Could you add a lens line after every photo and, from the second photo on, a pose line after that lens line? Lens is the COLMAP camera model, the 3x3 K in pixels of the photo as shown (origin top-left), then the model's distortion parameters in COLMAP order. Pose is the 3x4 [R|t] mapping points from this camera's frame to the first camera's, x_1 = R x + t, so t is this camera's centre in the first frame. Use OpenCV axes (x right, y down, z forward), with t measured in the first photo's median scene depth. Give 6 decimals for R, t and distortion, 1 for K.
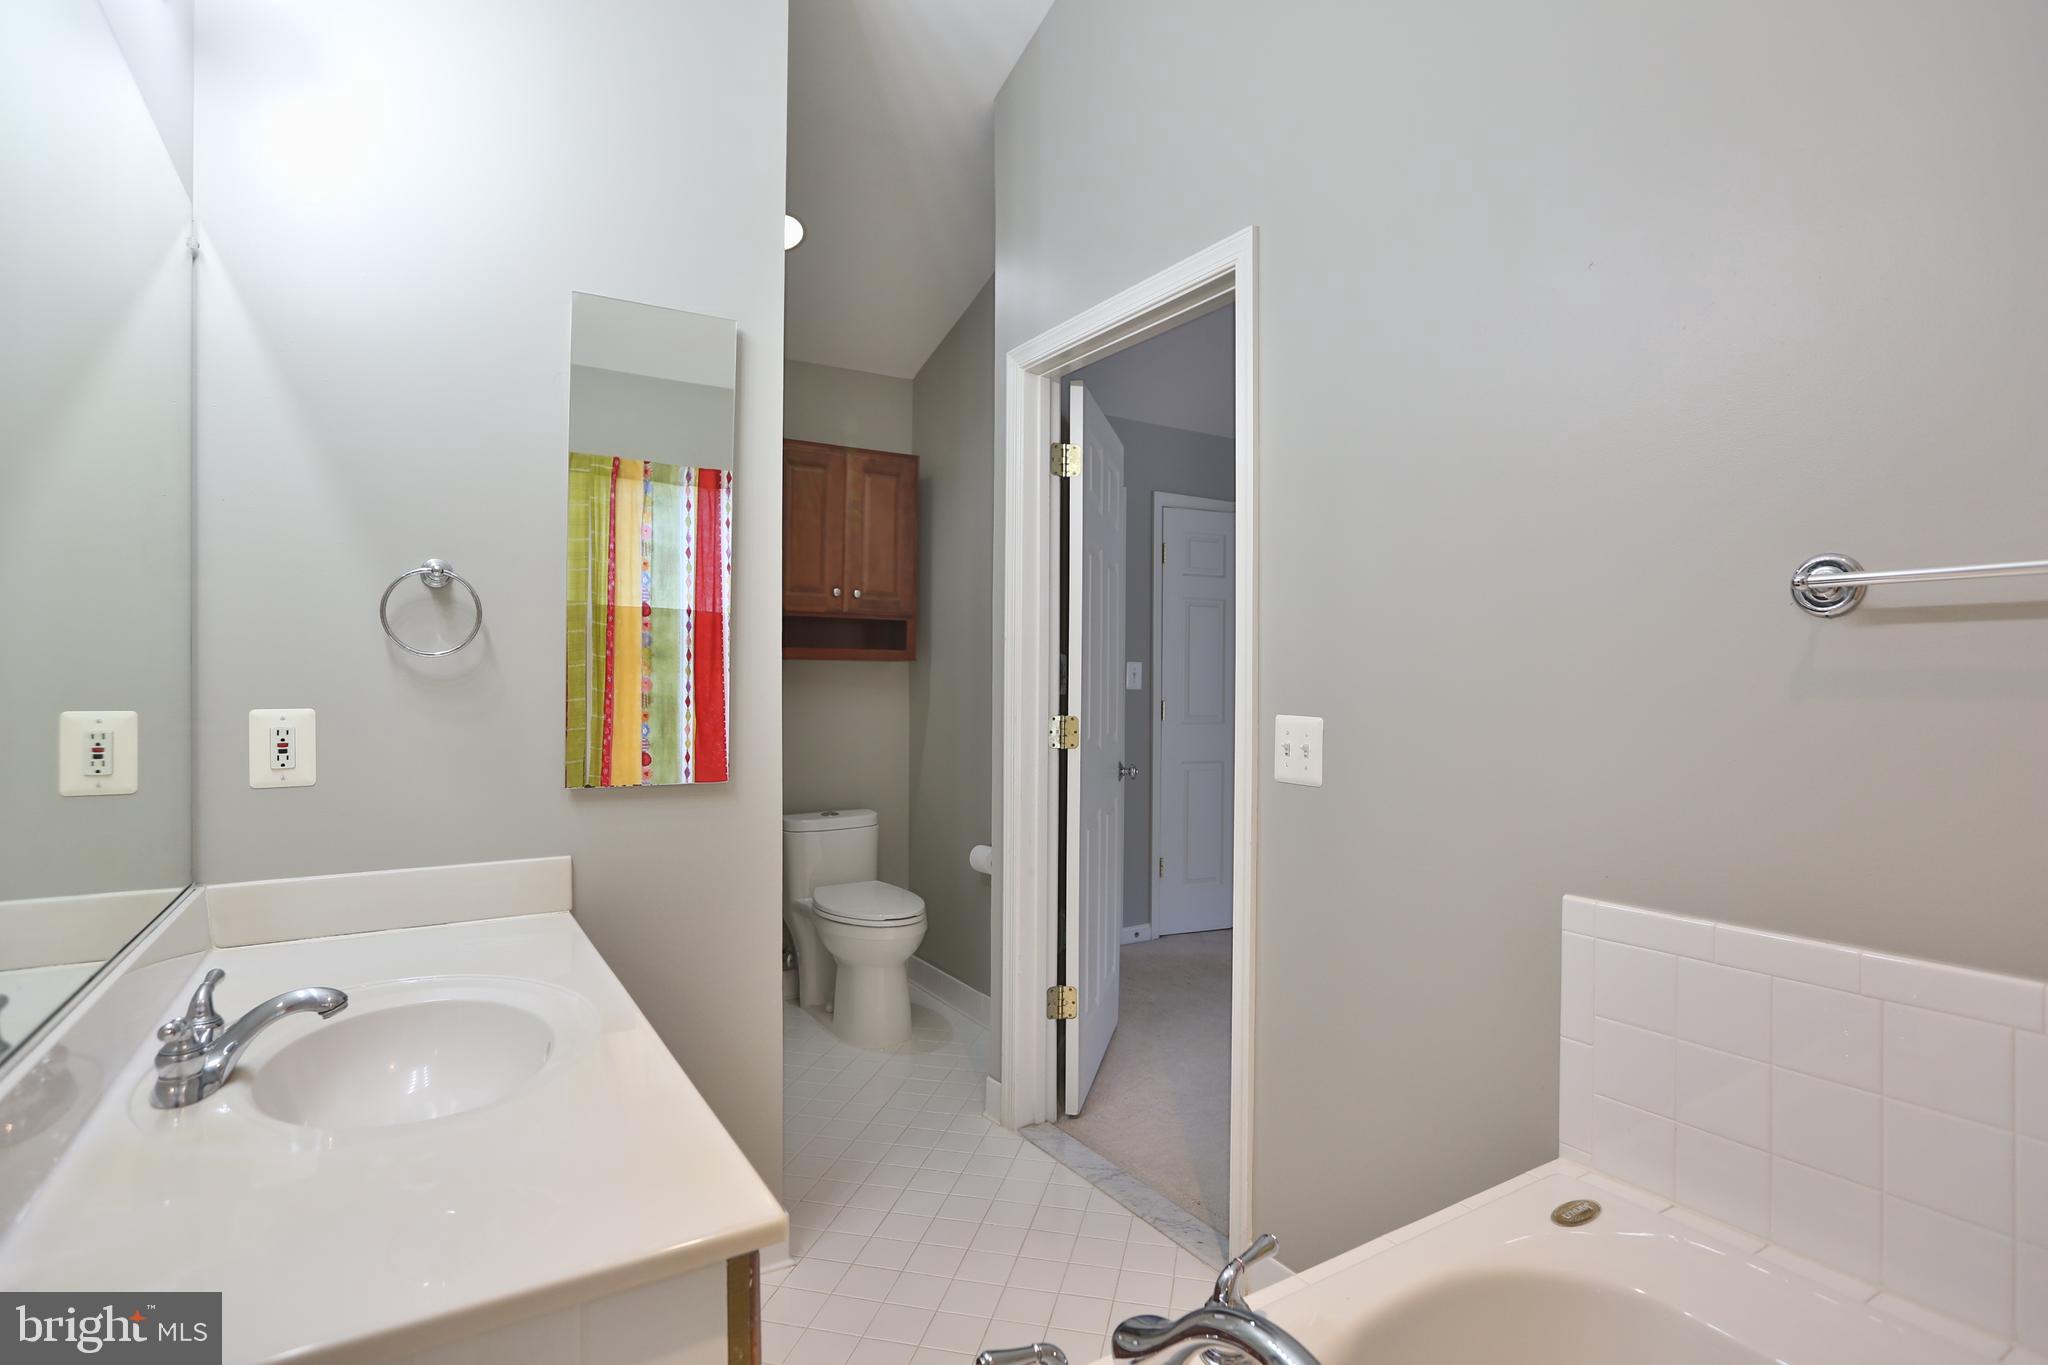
lens RADIAL K [[1036.5, 0, 1024.0], [0, 1036.5, 682.5], [0, 0, 1]] dist [-0.038013, 0.000898]
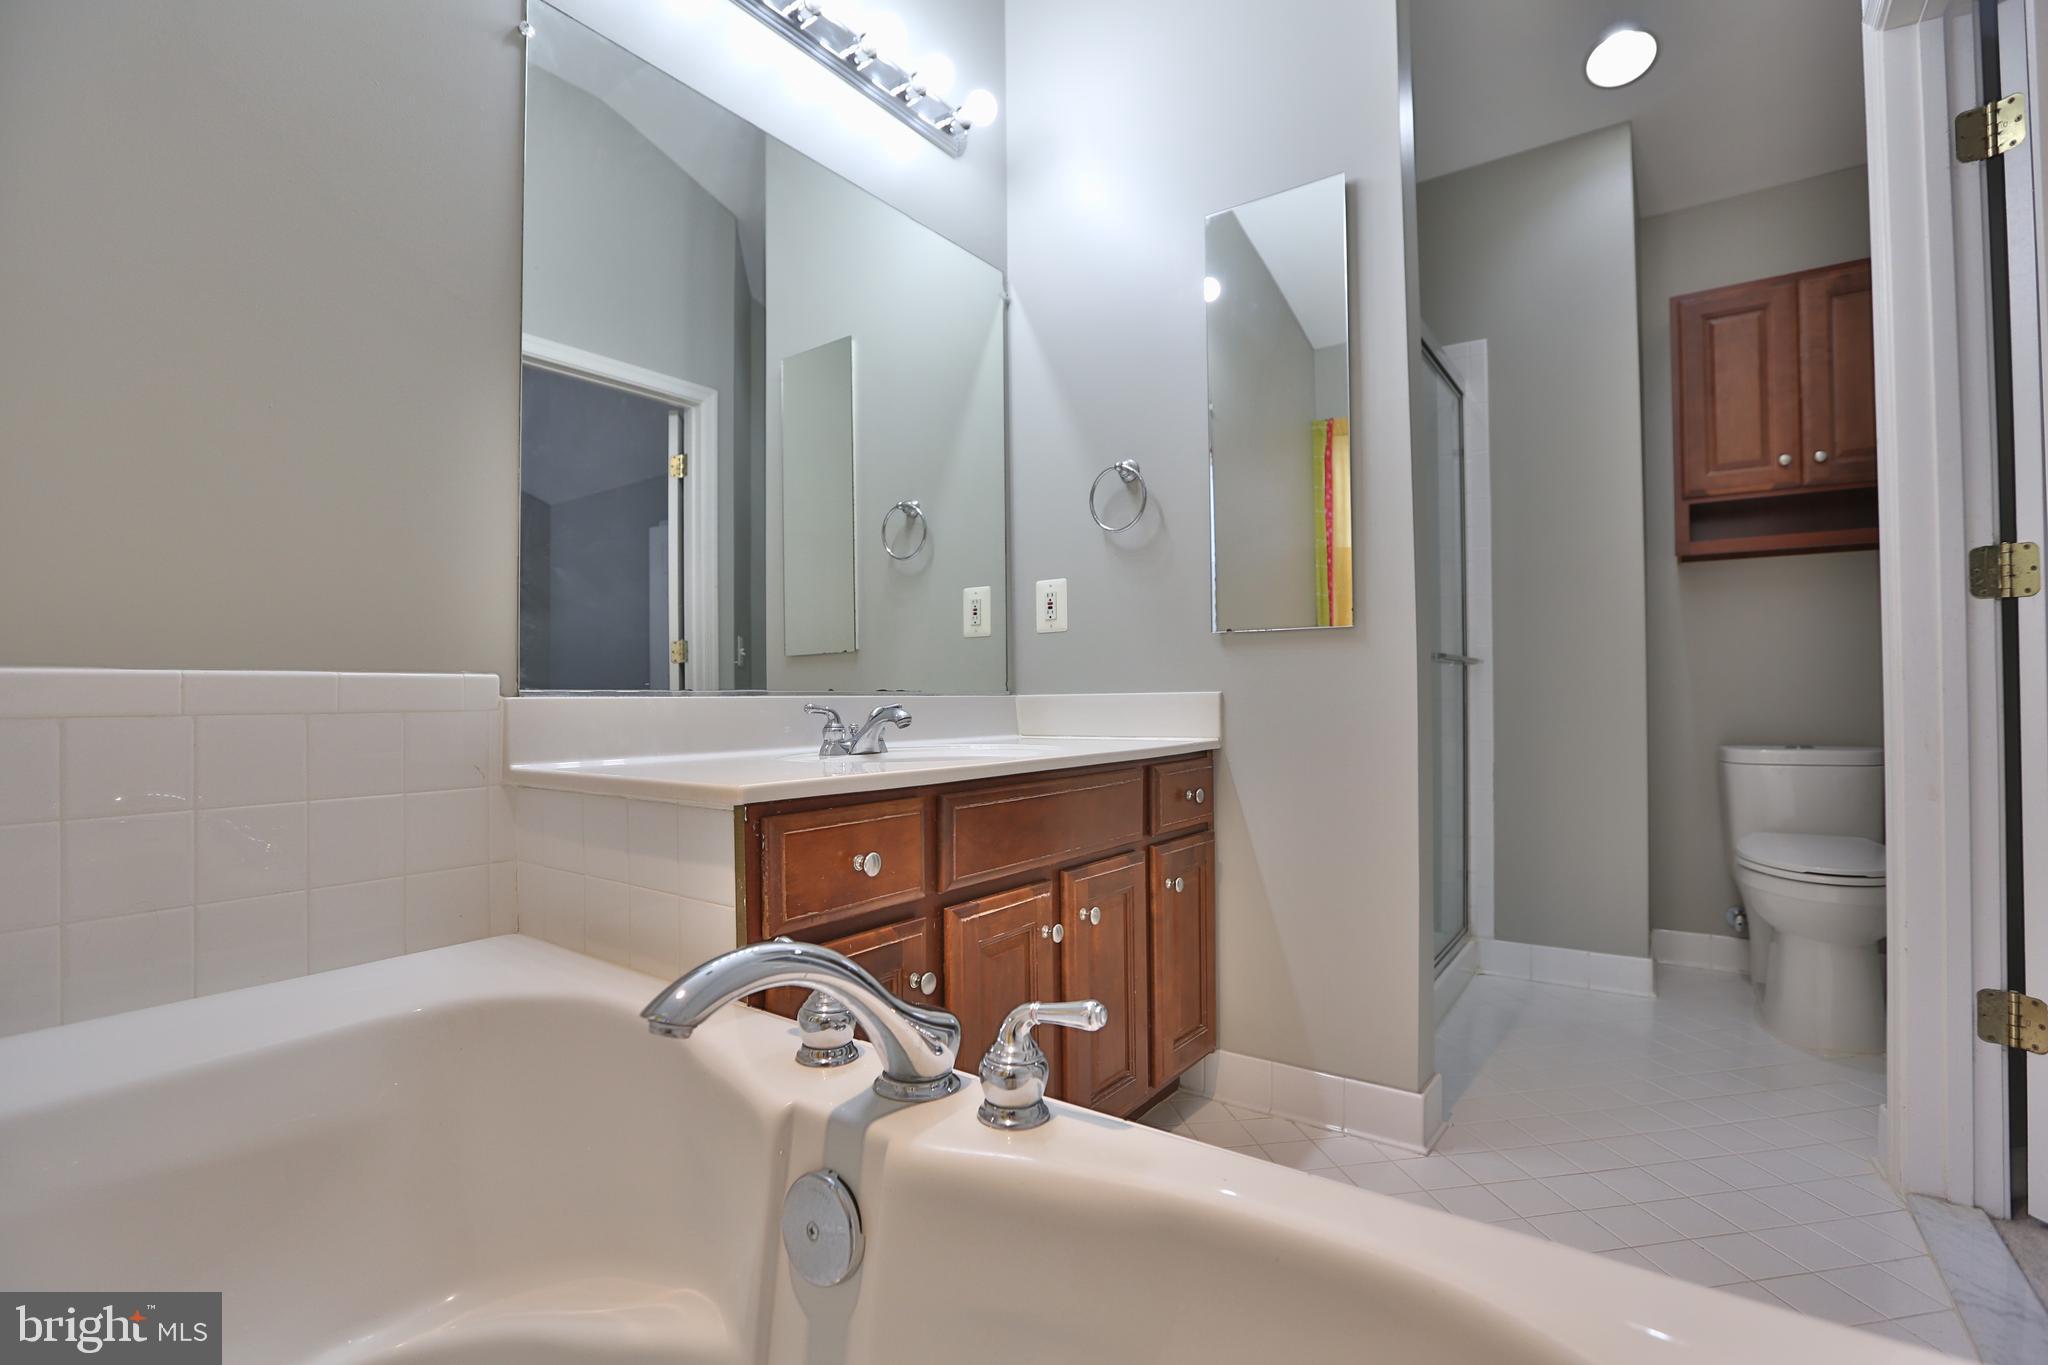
lens RADIAL K [[927.2, 0, 1024.0], [0, 927.2, 682.5], [0, 0, 1]] dist [-0.030275, 0.000430]
pose [[0.367423, -0.021743, -0.929800, 0.494230], [0.001688, 0.999741, -0.022712, 0.197168], [0.930052, 0.006775, 0.367364, 0.435545]]
